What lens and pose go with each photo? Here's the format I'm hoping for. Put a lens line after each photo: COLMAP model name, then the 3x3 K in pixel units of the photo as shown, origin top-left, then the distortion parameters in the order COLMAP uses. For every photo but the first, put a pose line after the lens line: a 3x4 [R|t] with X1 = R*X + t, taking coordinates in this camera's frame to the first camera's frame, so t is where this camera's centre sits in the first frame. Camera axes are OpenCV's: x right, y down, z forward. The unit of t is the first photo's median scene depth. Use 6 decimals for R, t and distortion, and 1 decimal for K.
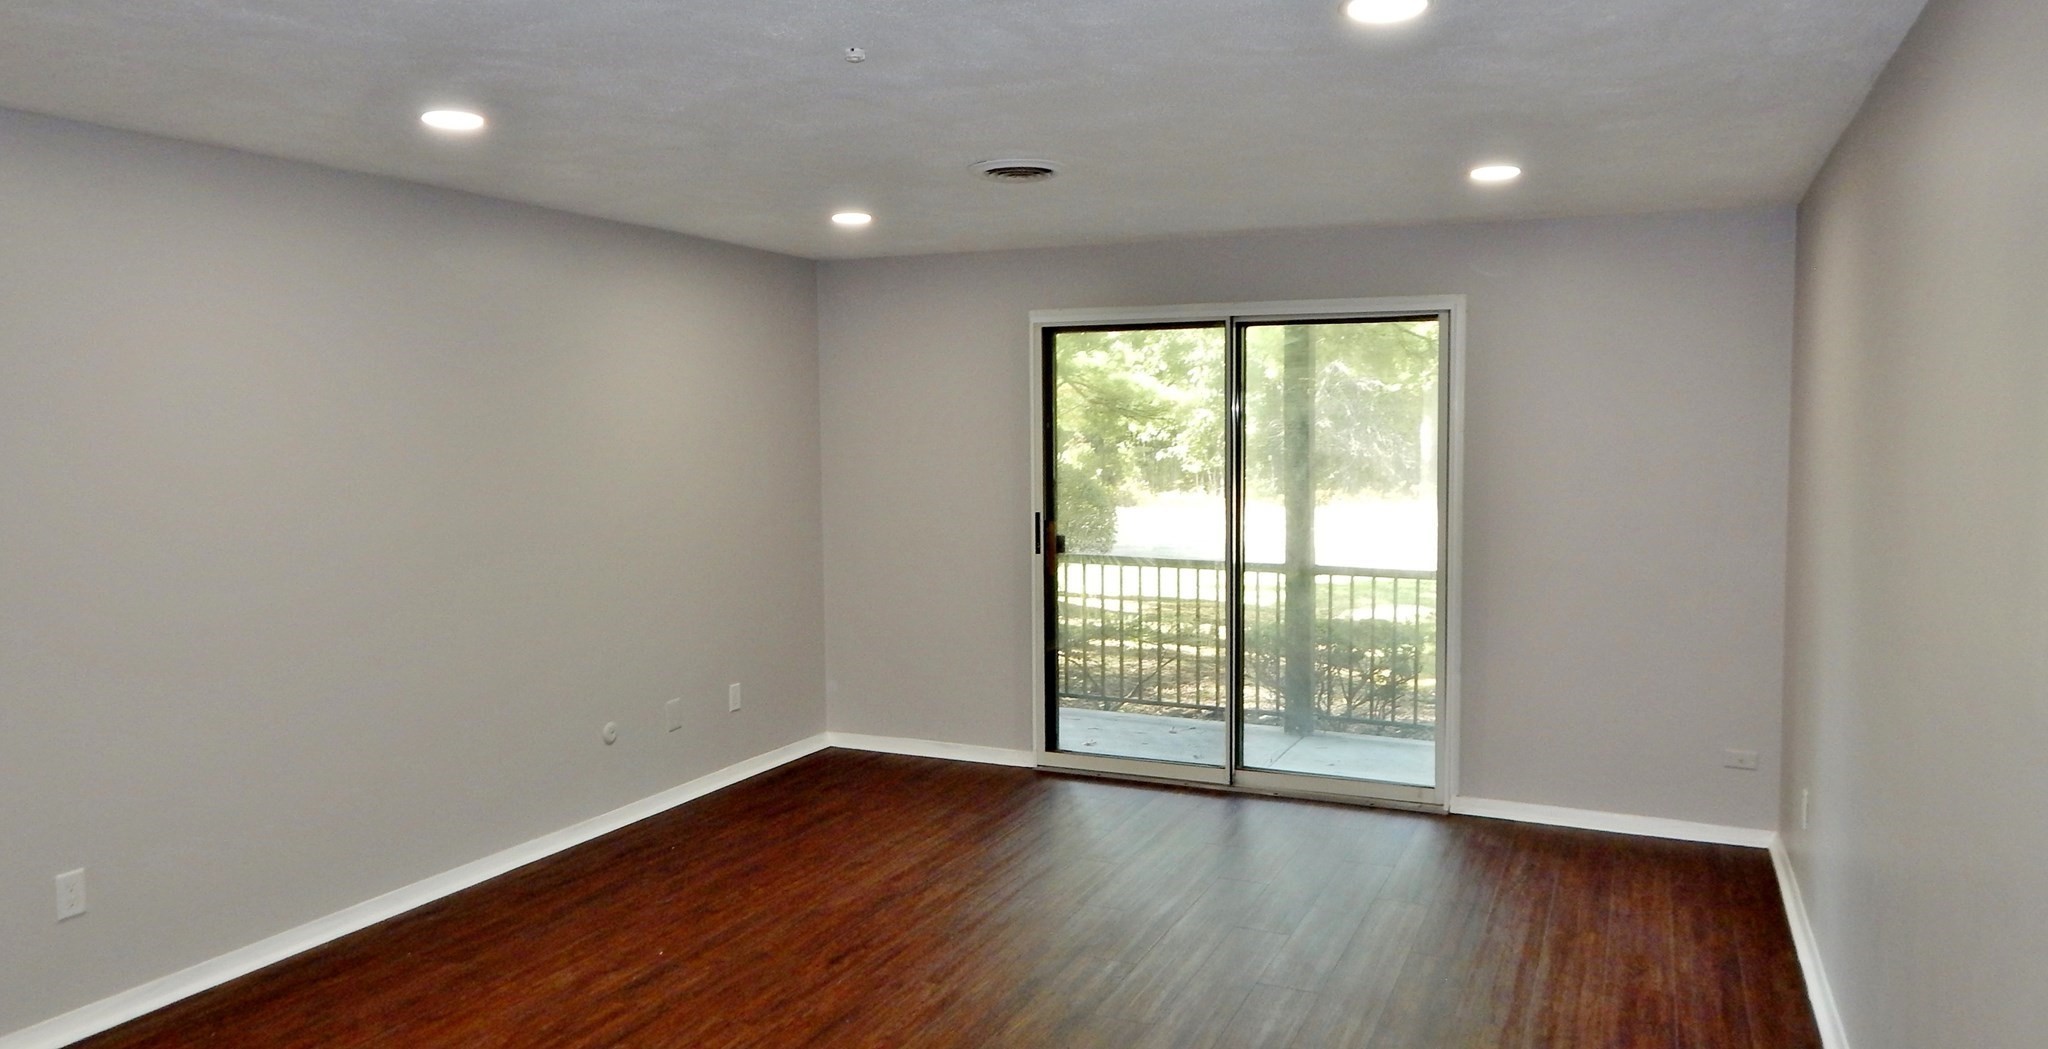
lens RADIAL K [[1416.6, 0, 1024.0], [0, 1416.6, 470.6], [0, 0, 1]] dist [0.018514, -0.000595]
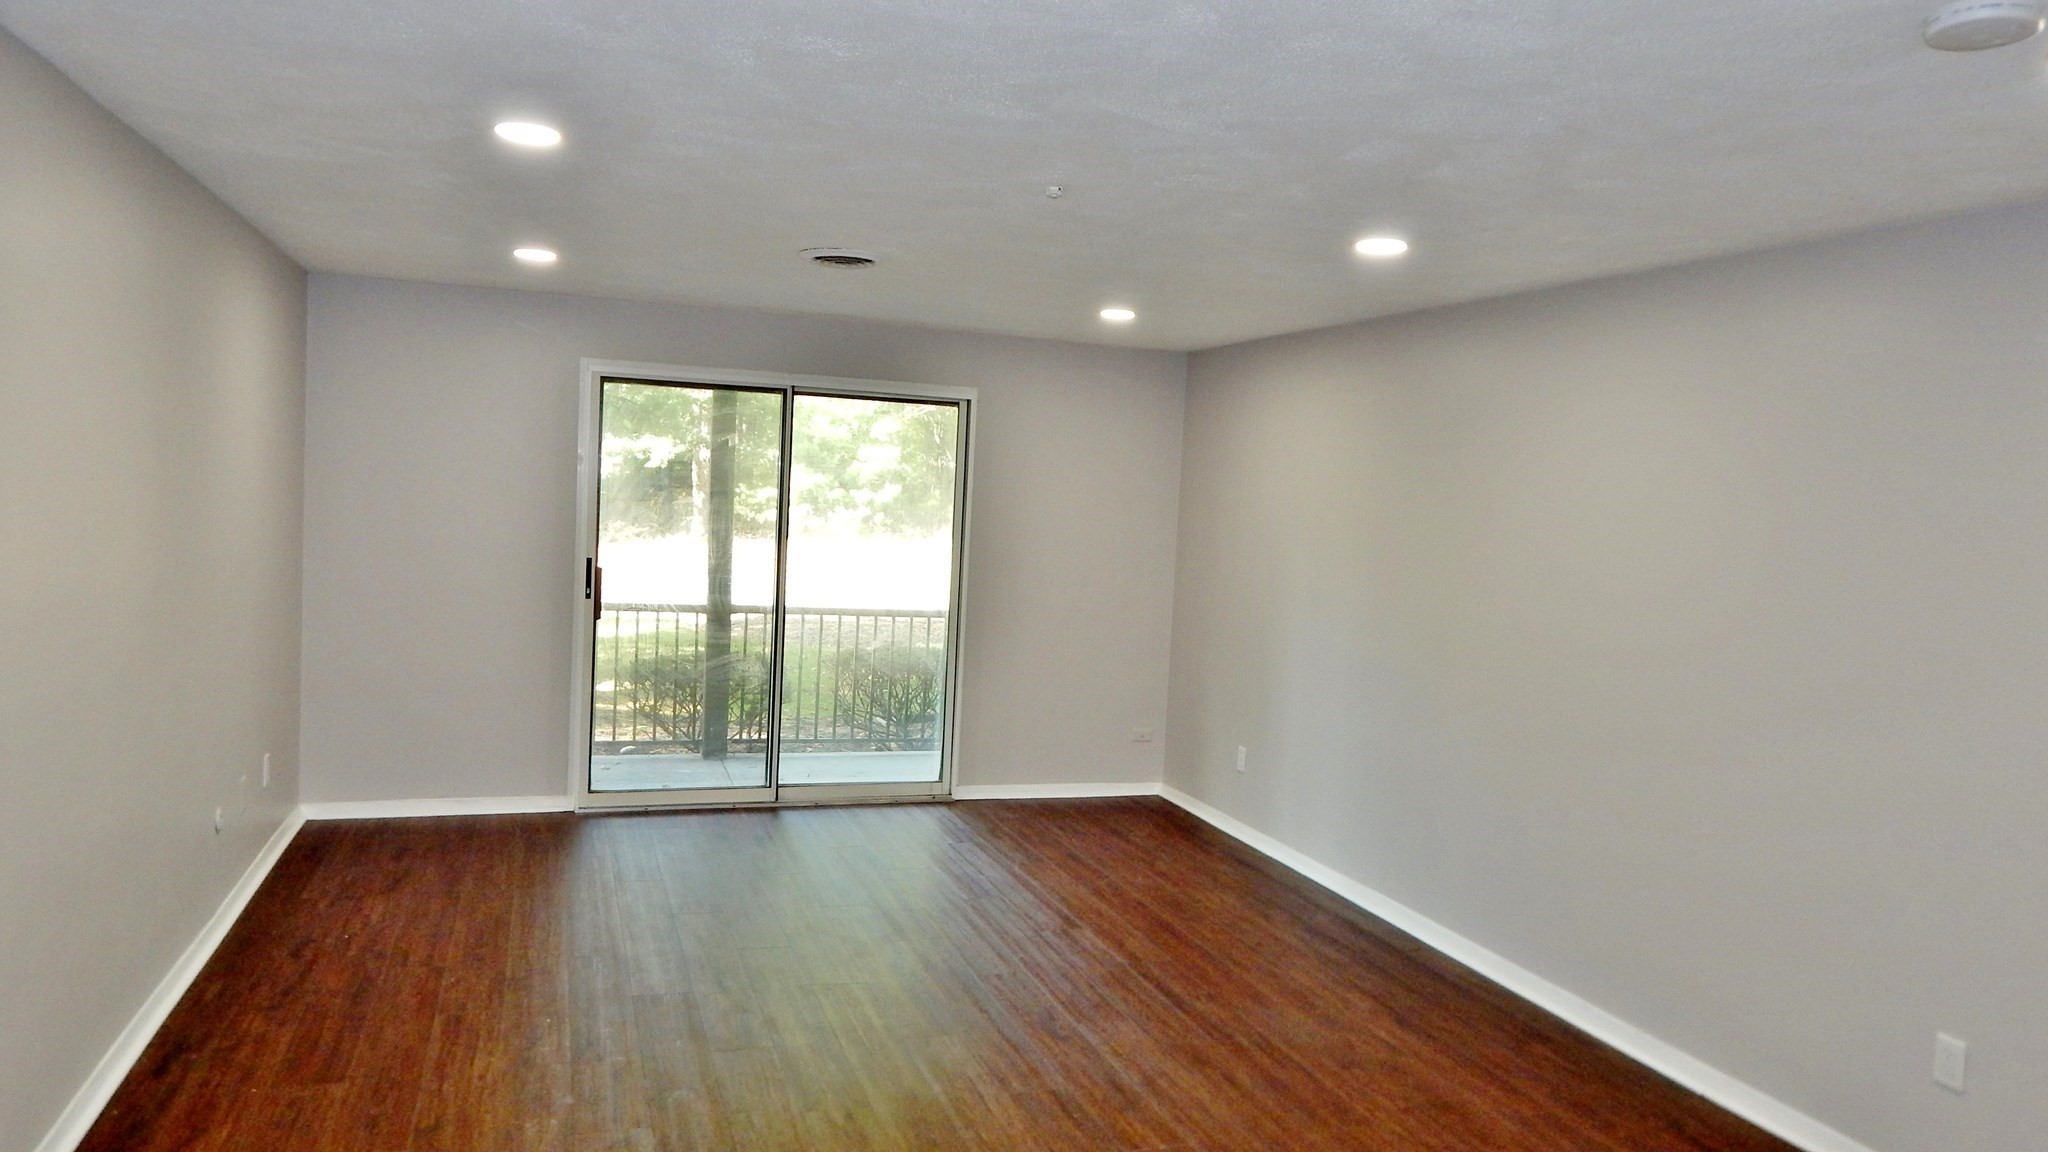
lens RADIAL K [[1360.0, 0, 1045.5], [0, 1360.0, 569.9], [0, 0, 1]] dist [0.011172, 0.000325]
pose [[0.722444, 0.000529, 0.691429, -0.455299], [-0.032179, 0.998942, 0.032859, -0.005233], [-0.690680, -0.045988, 0.721697, 0.078956]]
